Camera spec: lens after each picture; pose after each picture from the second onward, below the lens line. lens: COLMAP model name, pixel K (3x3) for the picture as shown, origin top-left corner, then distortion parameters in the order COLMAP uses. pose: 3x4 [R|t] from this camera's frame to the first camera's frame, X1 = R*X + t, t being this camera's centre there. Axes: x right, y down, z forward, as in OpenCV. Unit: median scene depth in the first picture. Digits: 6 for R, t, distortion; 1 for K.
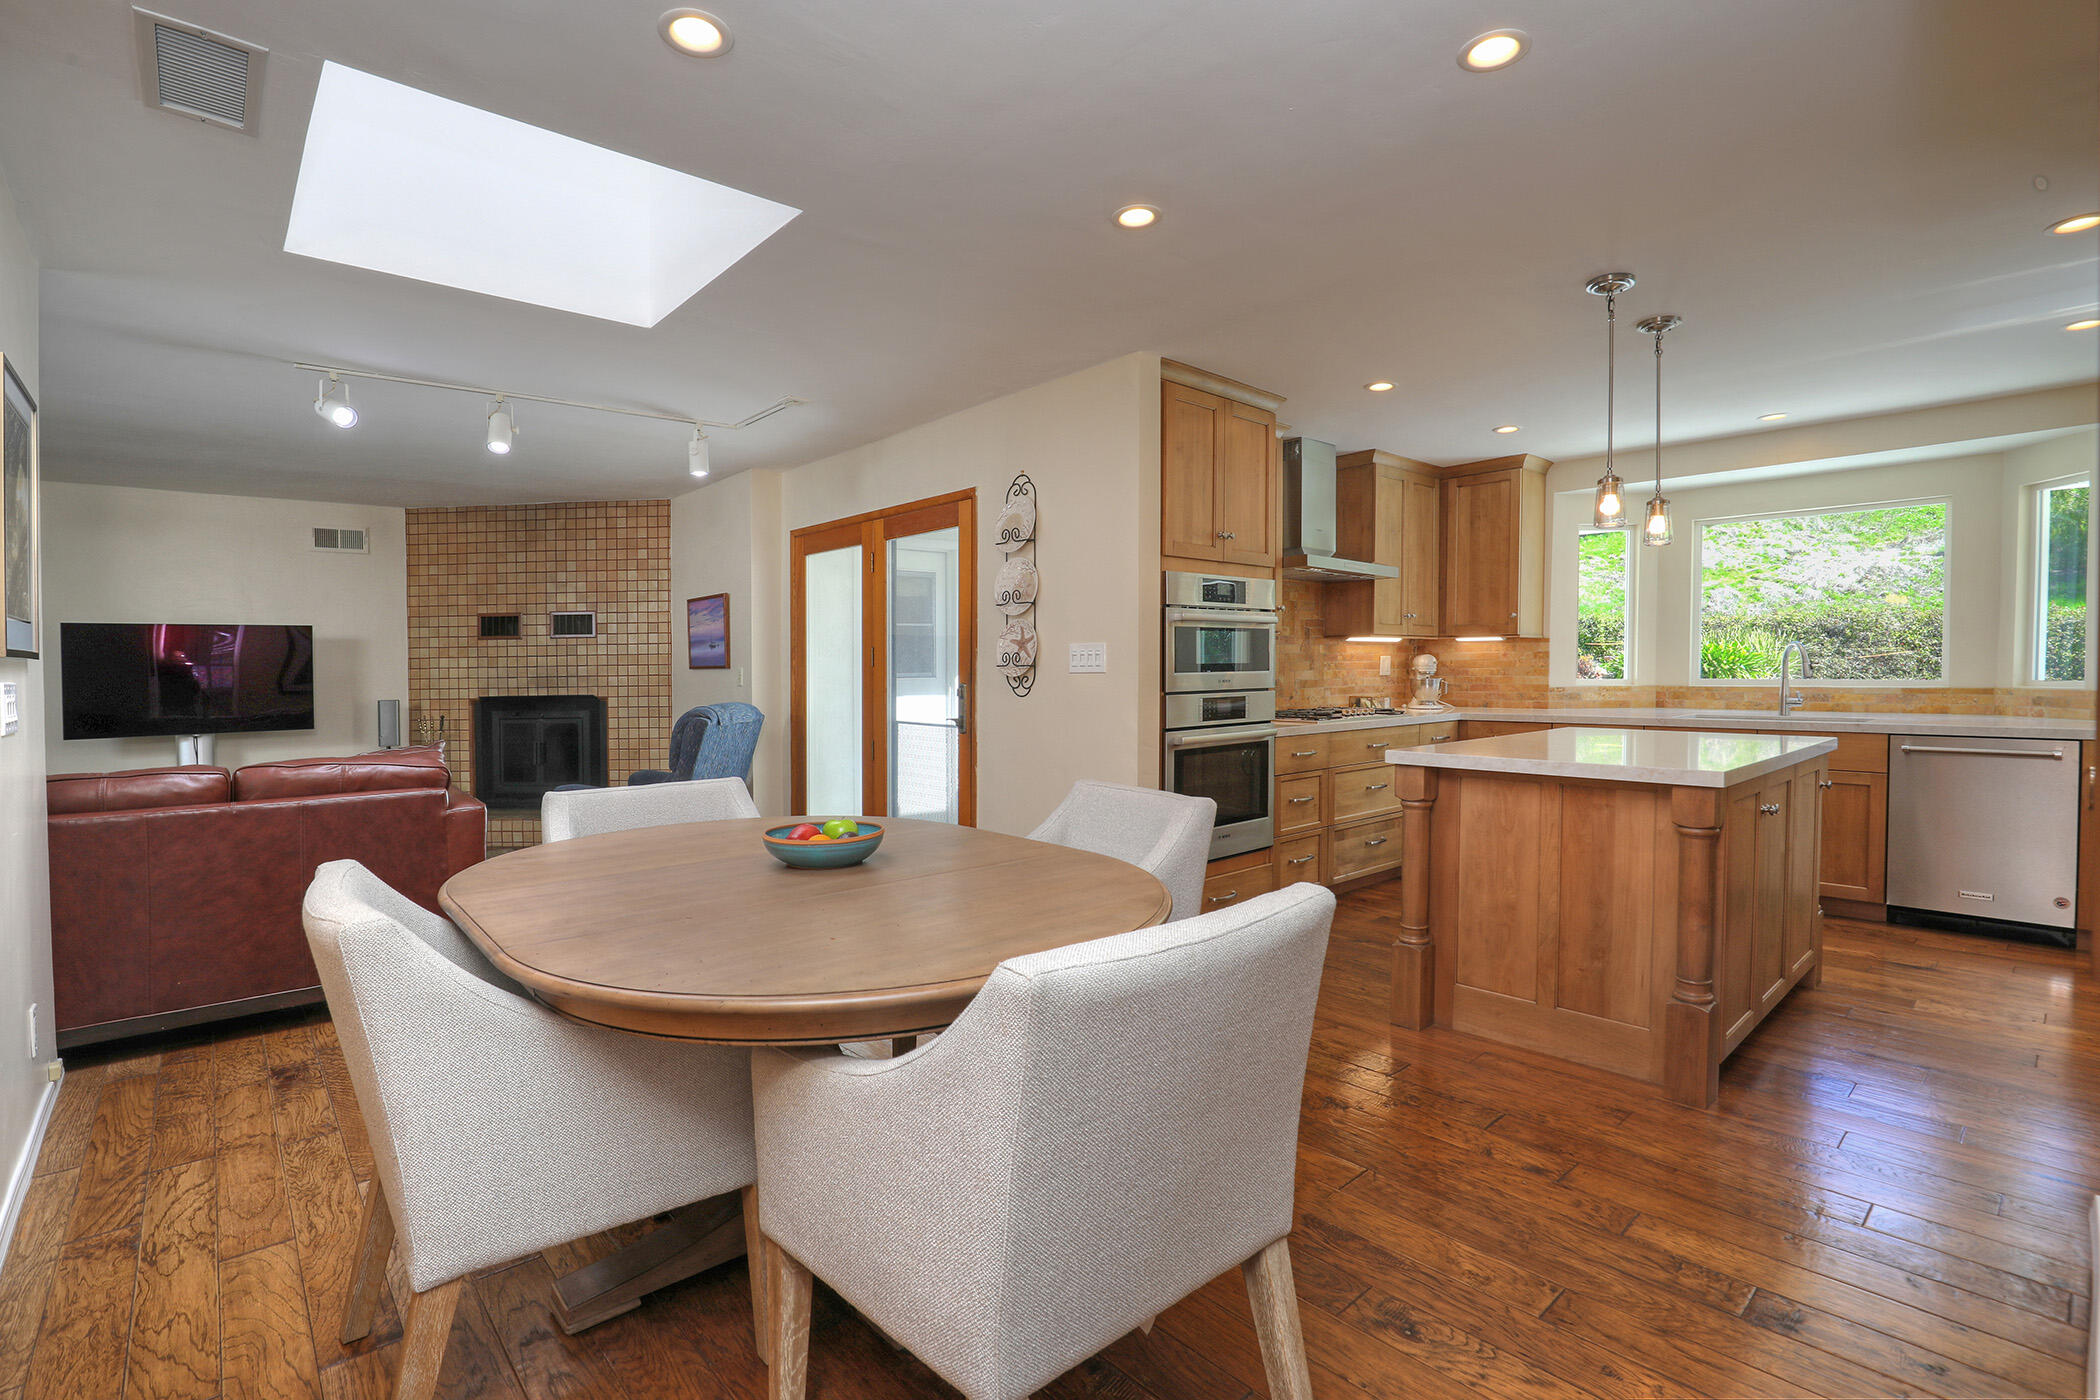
lens RADIAL K [[960.7, 0, 1055.1], [0, 960.7, 694.5], [0, 0, 1]] dist [-0.014876, -0.000053]
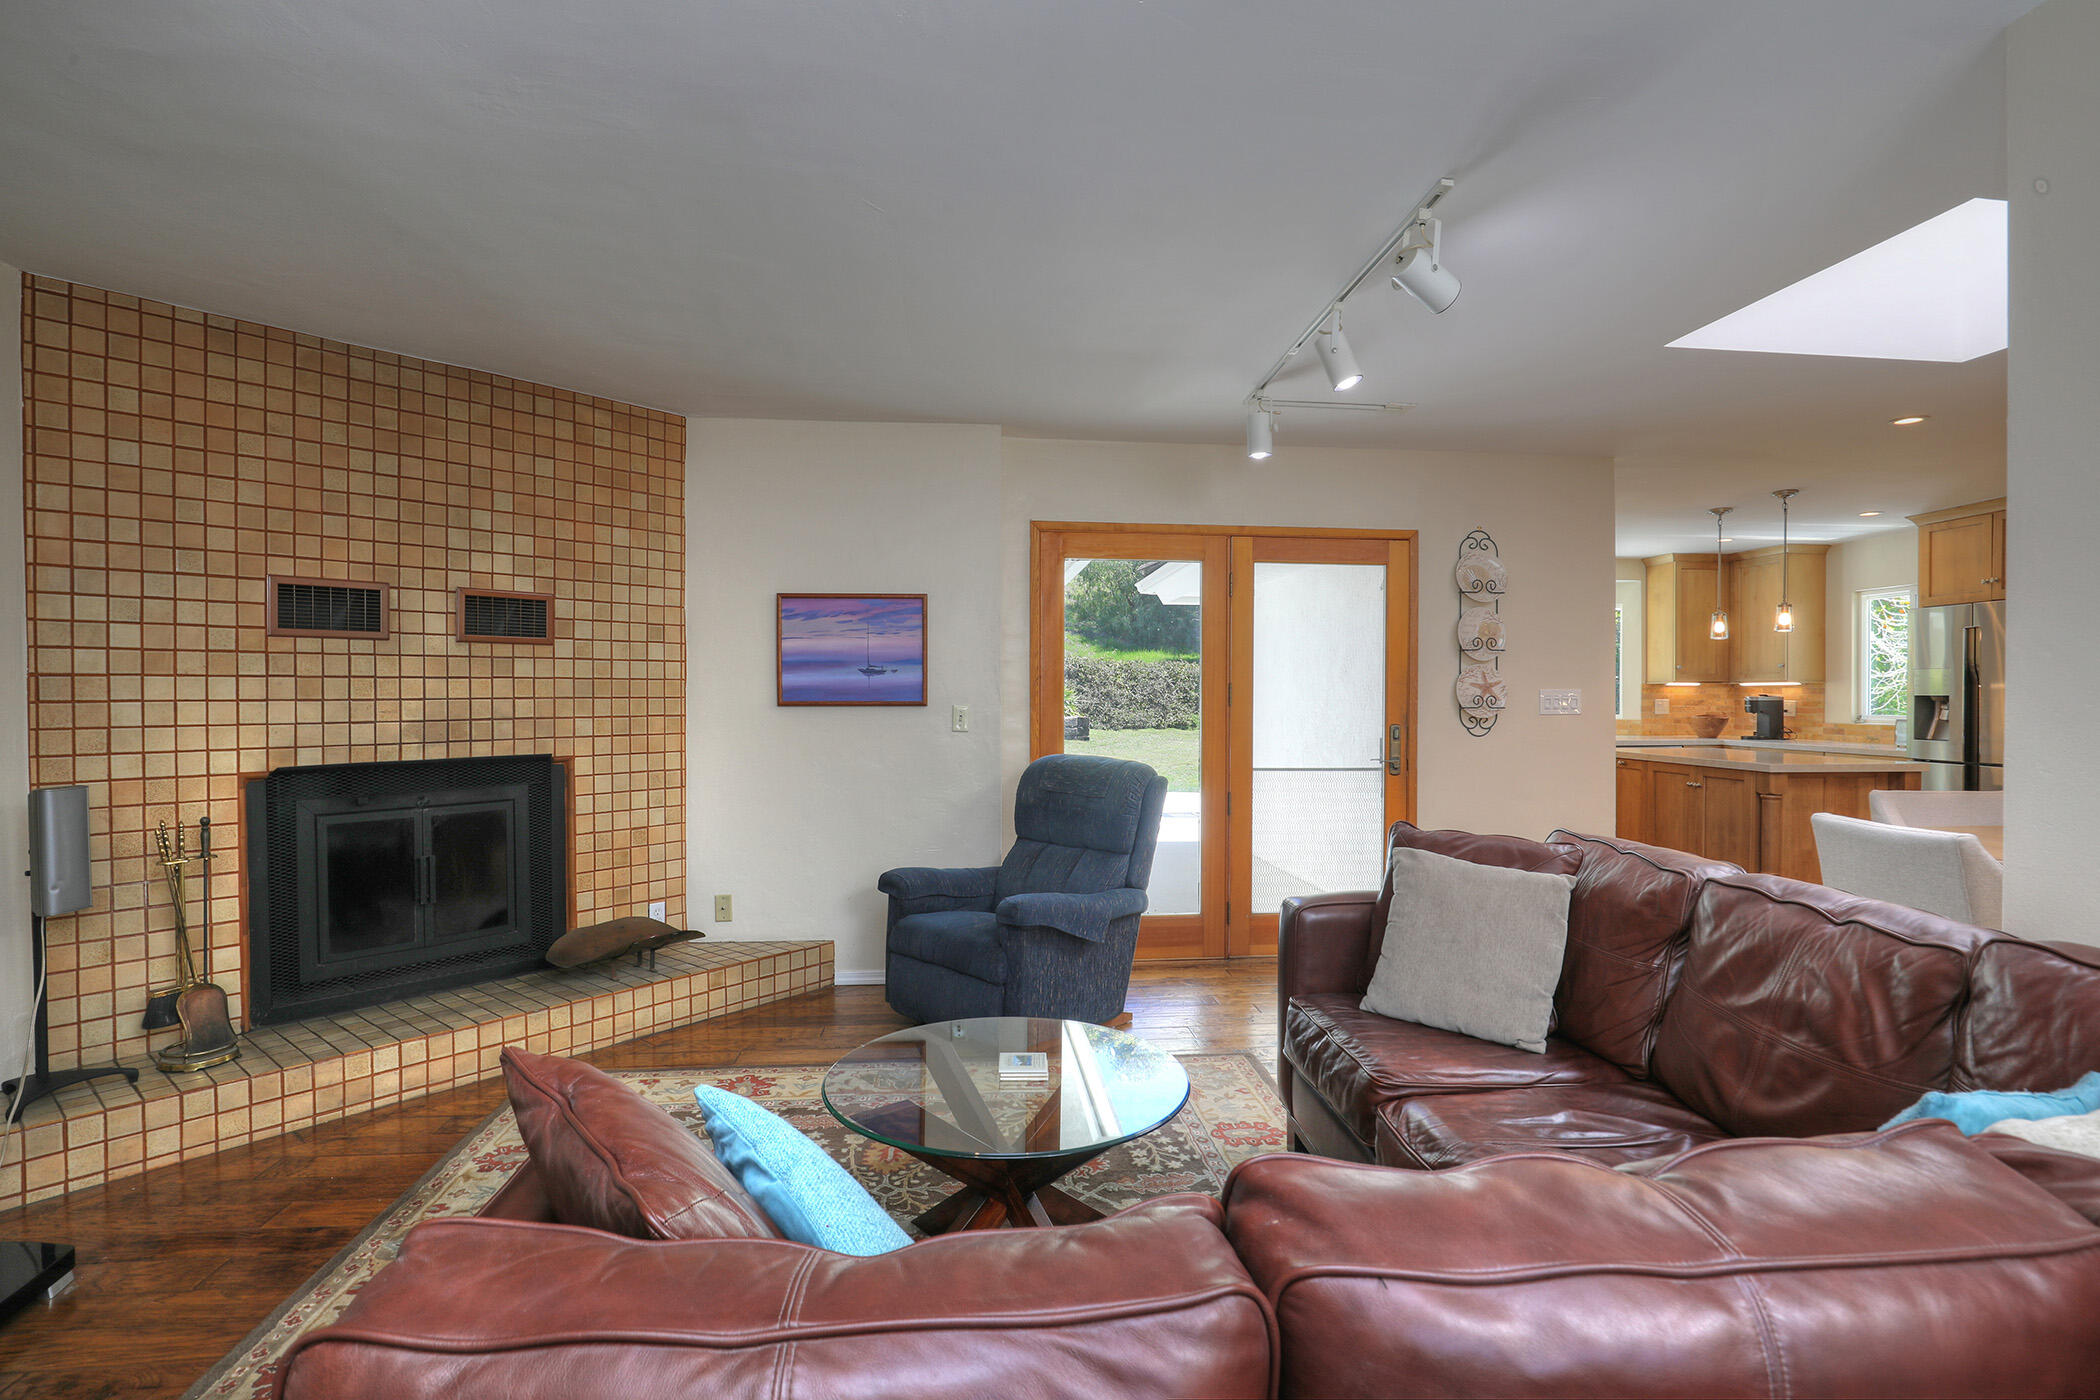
lens RADIAL K [[1046.4, 0, 1058.0], [0, 1046.4, 709.4], [0, 0, 1]] dist [-0.001822, -0.000338]
pose [[0.580548, -0.001332, 0.814225, -0.786177], [0.013149, 0.999884, -0.007739, -0.015802], [-0.814120, 0.015199, 0.580498, 0.439132]]
